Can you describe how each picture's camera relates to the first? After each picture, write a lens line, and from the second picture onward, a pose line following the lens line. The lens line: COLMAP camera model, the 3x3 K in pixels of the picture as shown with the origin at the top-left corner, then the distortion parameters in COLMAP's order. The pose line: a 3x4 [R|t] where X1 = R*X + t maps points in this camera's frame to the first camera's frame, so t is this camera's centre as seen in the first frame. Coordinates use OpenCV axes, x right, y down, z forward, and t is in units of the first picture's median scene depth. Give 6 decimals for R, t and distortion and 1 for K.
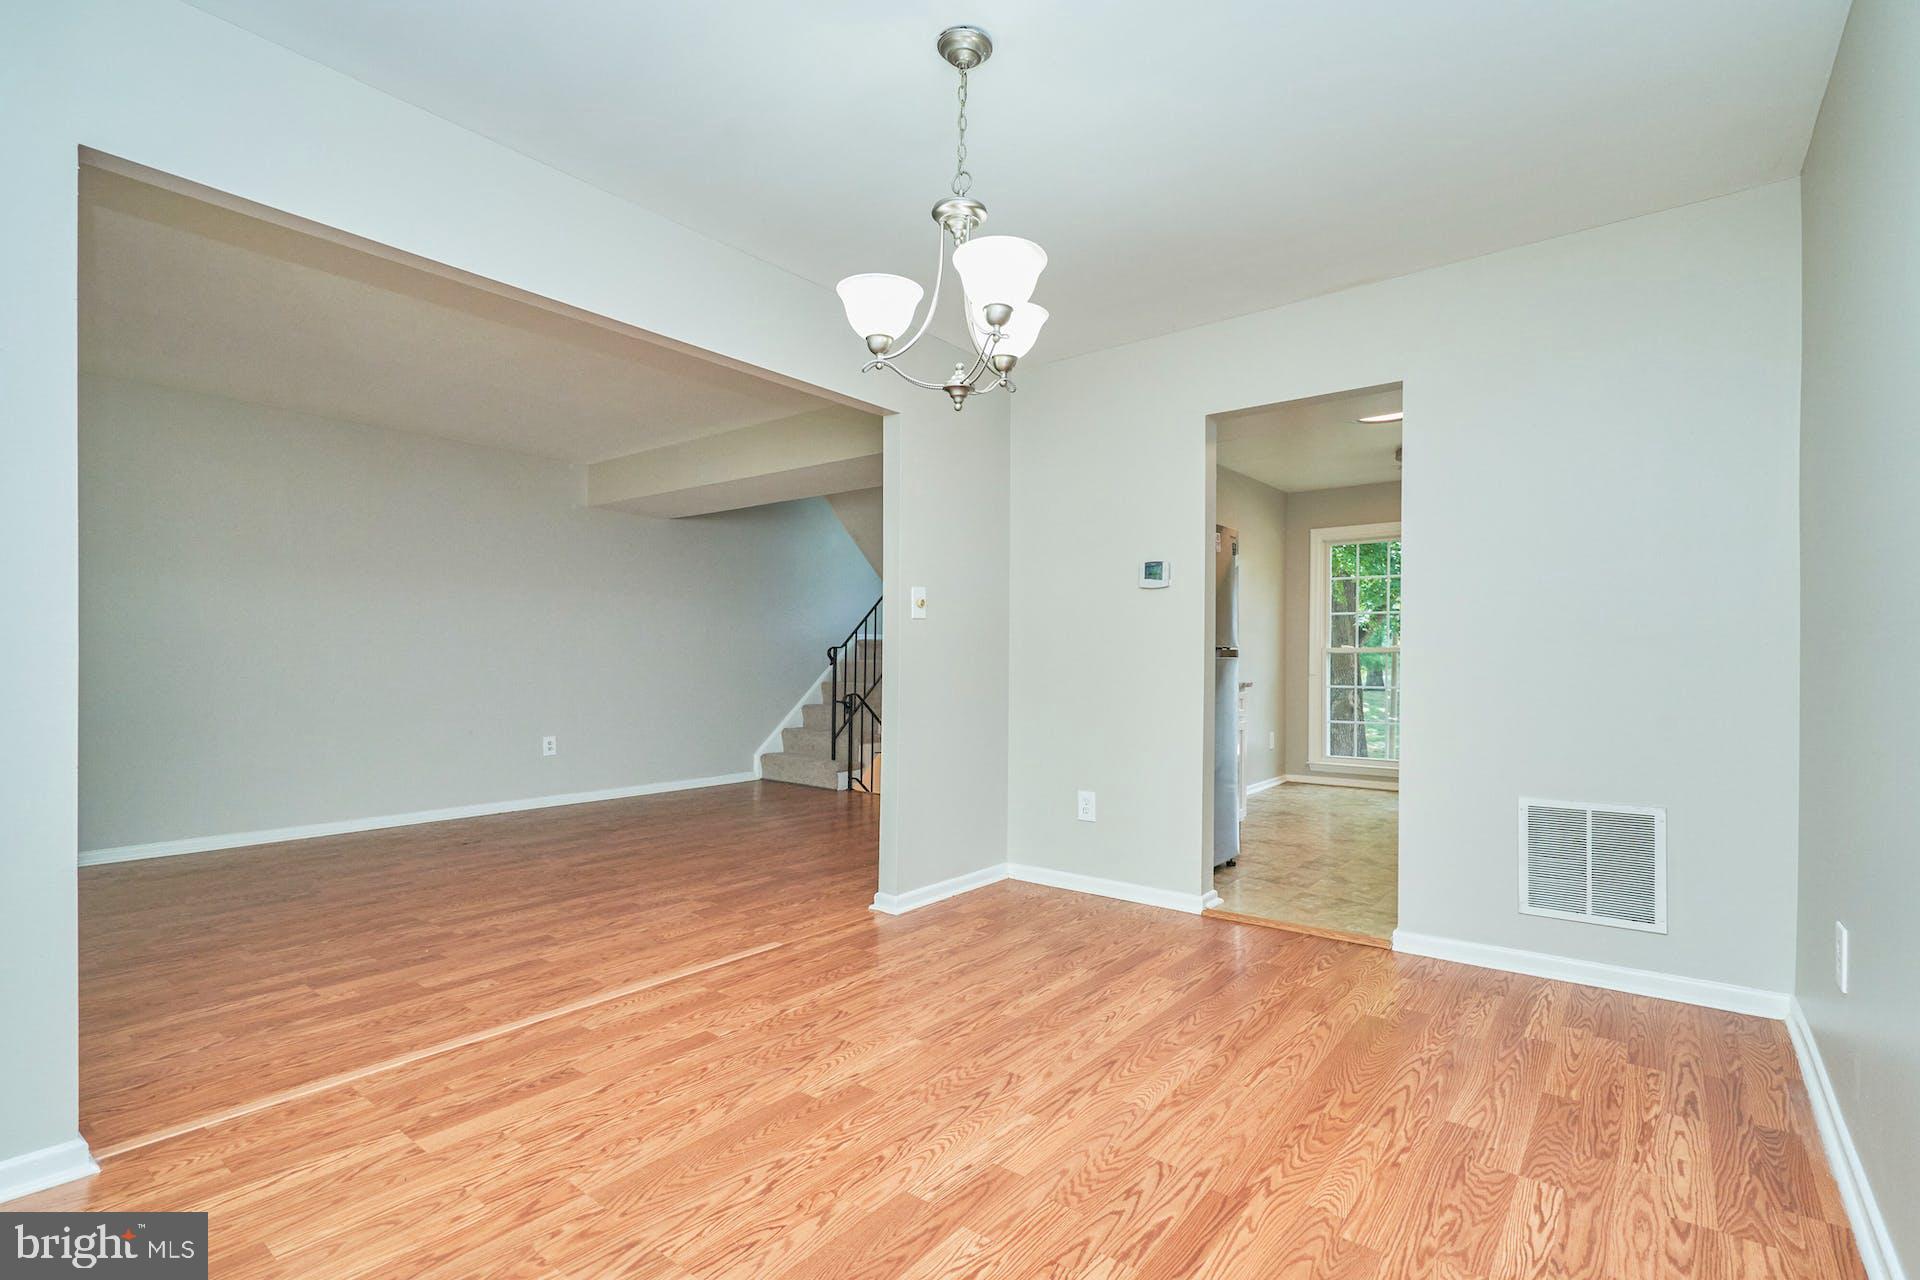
lens RADIAL K [[905.1, 0, 959.7], [0, 905.1, 653.3], [0, 0, 1]] dist [-0.000920, 0.000617]
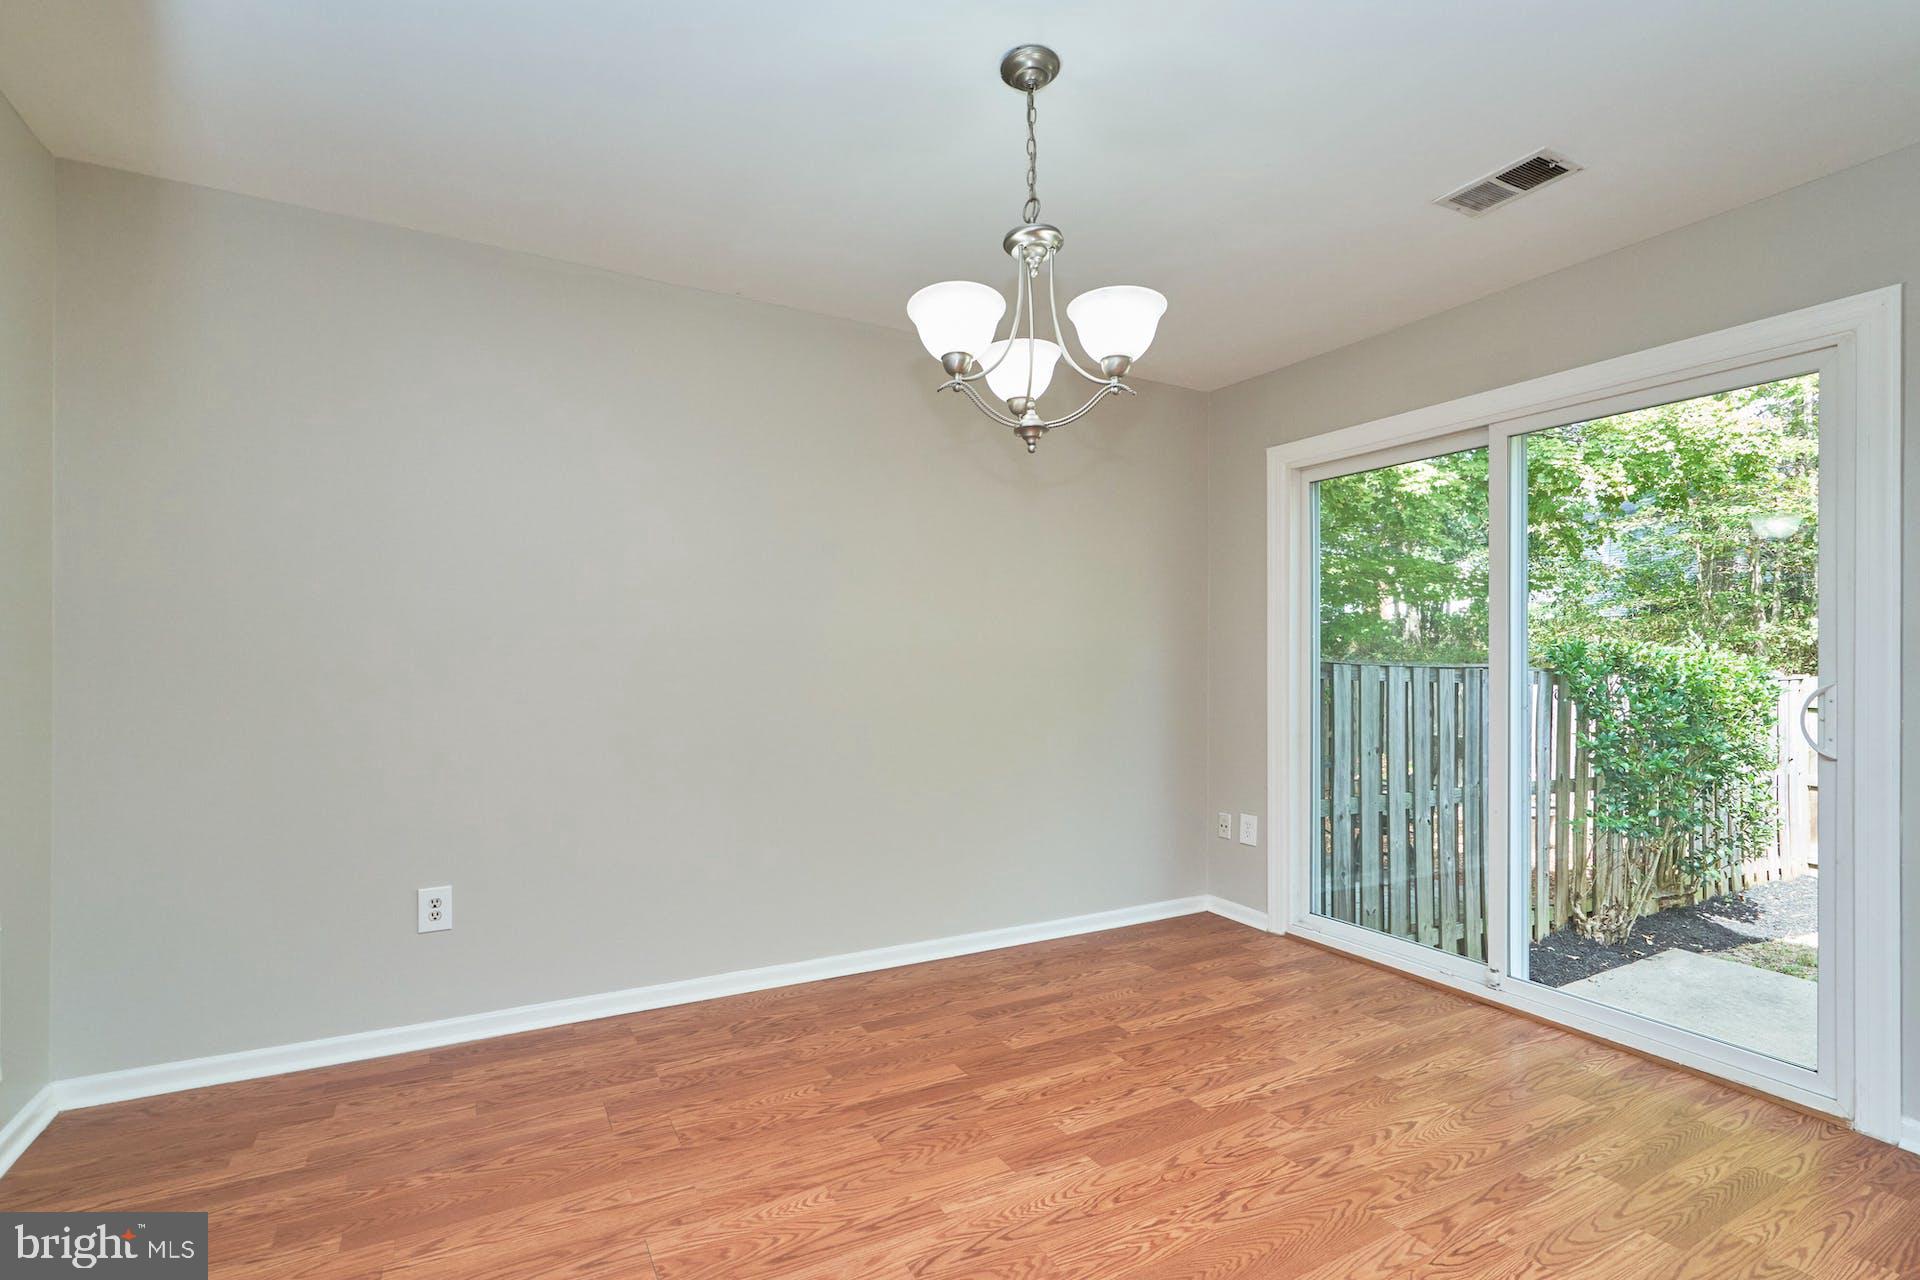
lens RADIAL K [[896.5, 0, 945.7], [0, 896.5, 677.8], [0, 0, 1]] dist [0.000149, 0.000432]
pose [[-0.918225, -0.016014, 0.395736, -0.204517], [-0.012565, 0.999857, 0.011306, -0.033749], [-0.395861, 0.005410, -0.918295, 1.353263]]
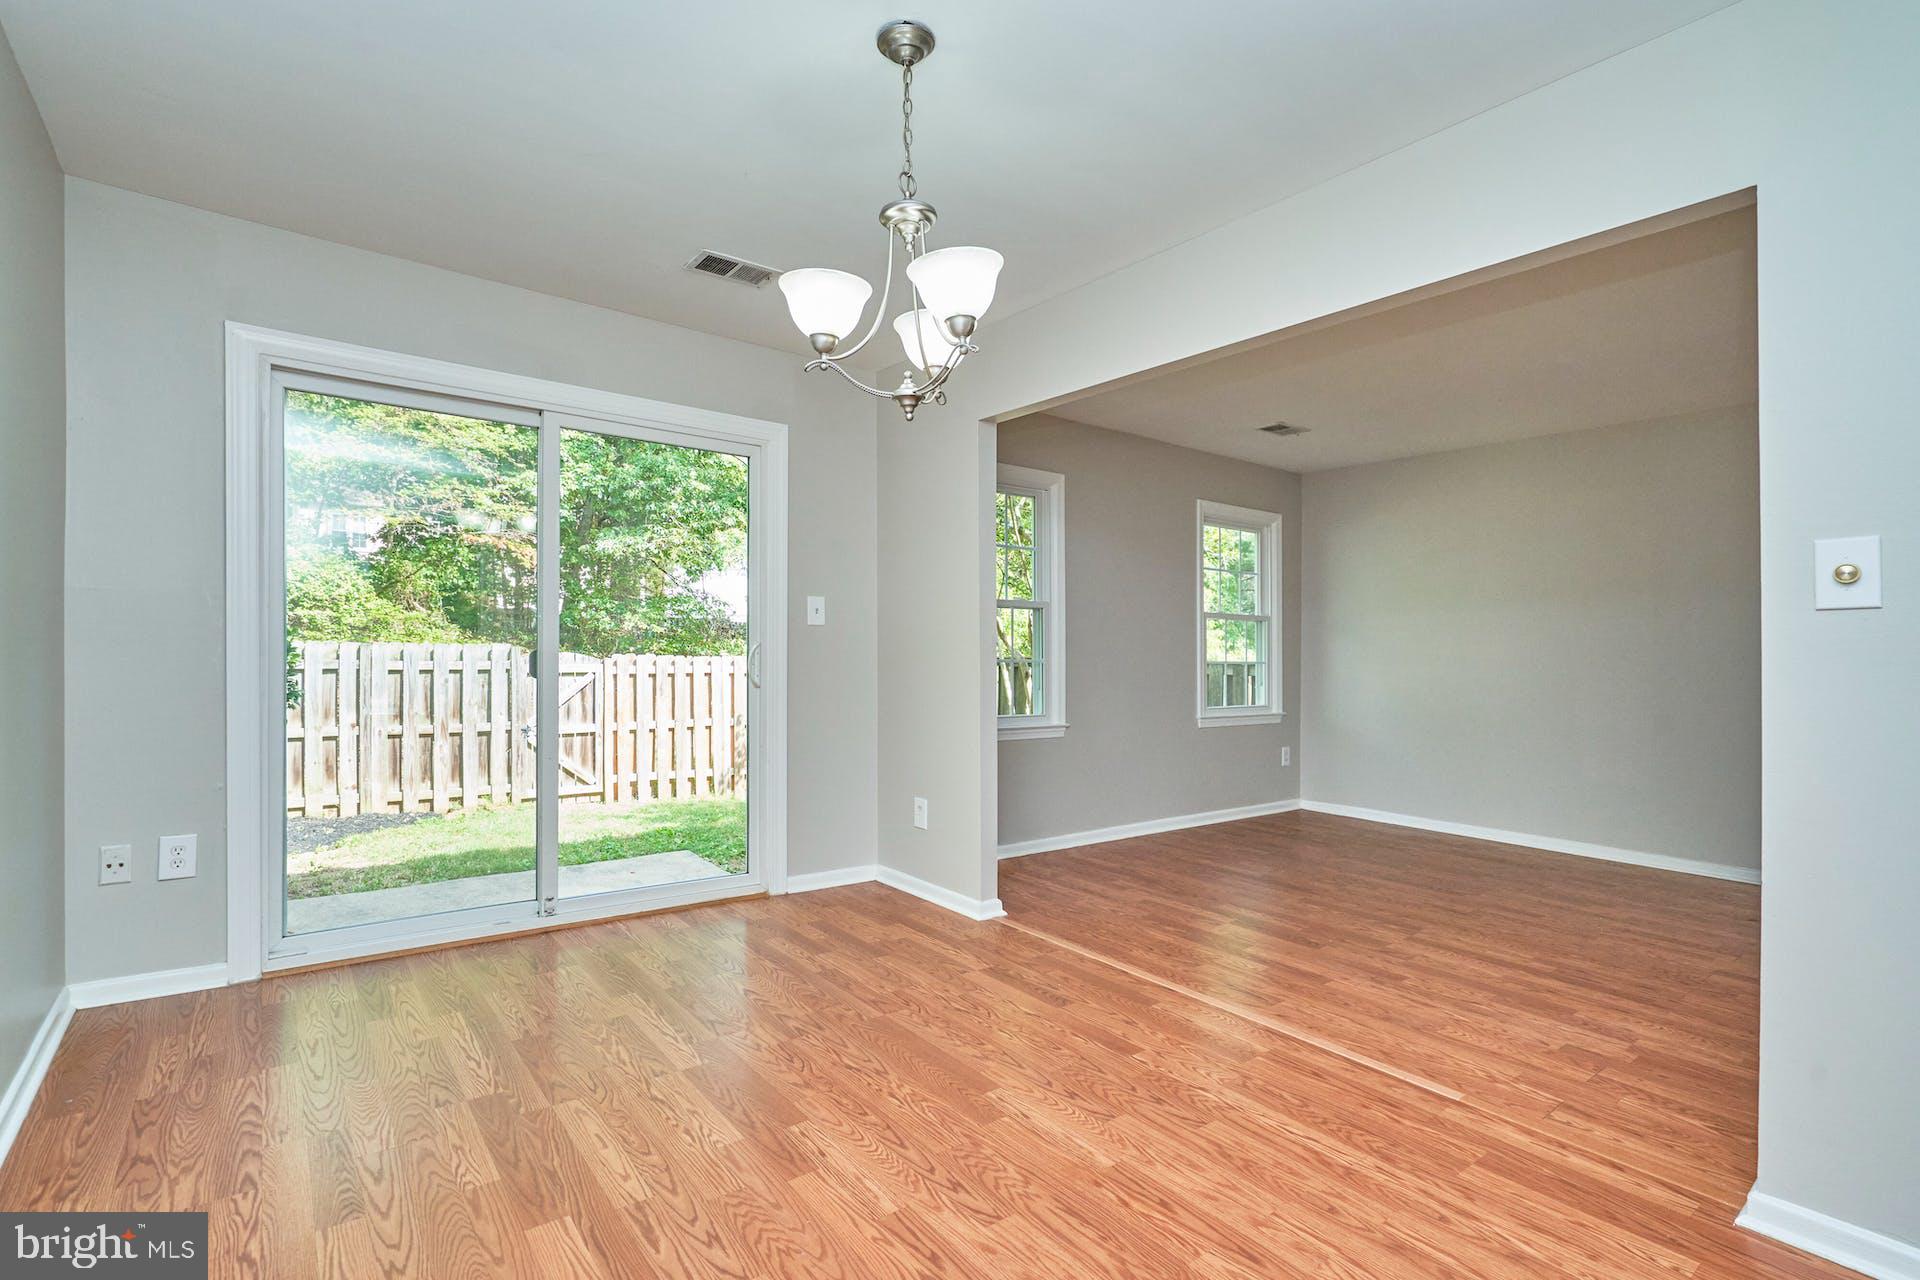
lens RADIAL K [[889.4, 0, 955.4], [0, 889.4, 668.6], [0, 0, 1]] dist [-0.002103, 0.001204]
pose [[-0.242845, 0.009718, -0.970016, 0.649851], [-0.013417, 0.999821, 0.013376, -0.014661], [0.969972, 0.016263, -0.242671, 0.922308]]
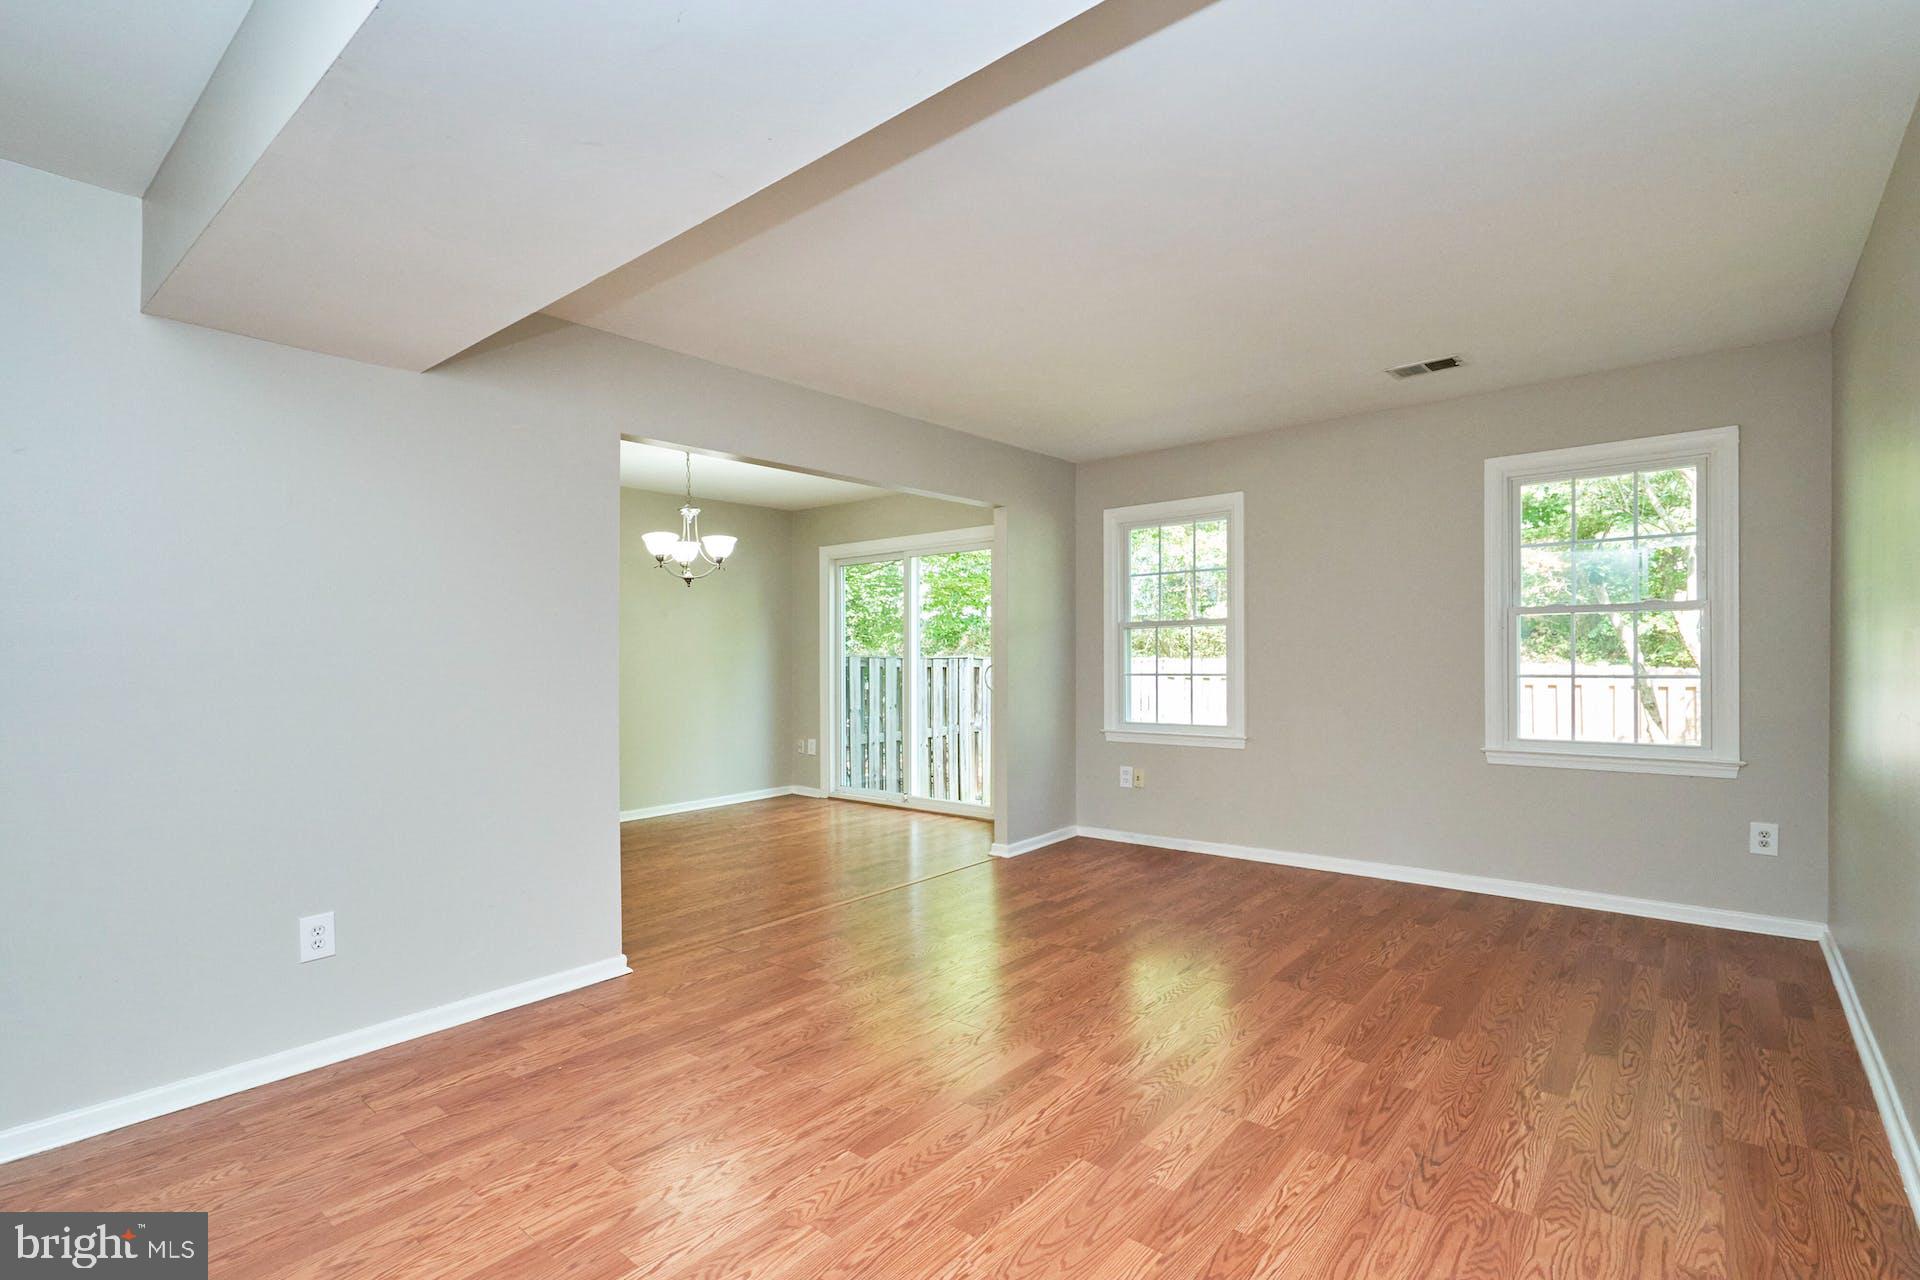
lens RADIAL K [[905.1, 0, 959.7], [0, 905.1, 653.3], [0, 0, 1]] dist [-0.000920, 0.000617]
pose [[-0.999433, 0.006559, 0.033022, -0.619899], [0.006290, 0.999946, -0.008247, -0.038153], [-0.033075, -0.008034, -0.999421, 2.556417]]
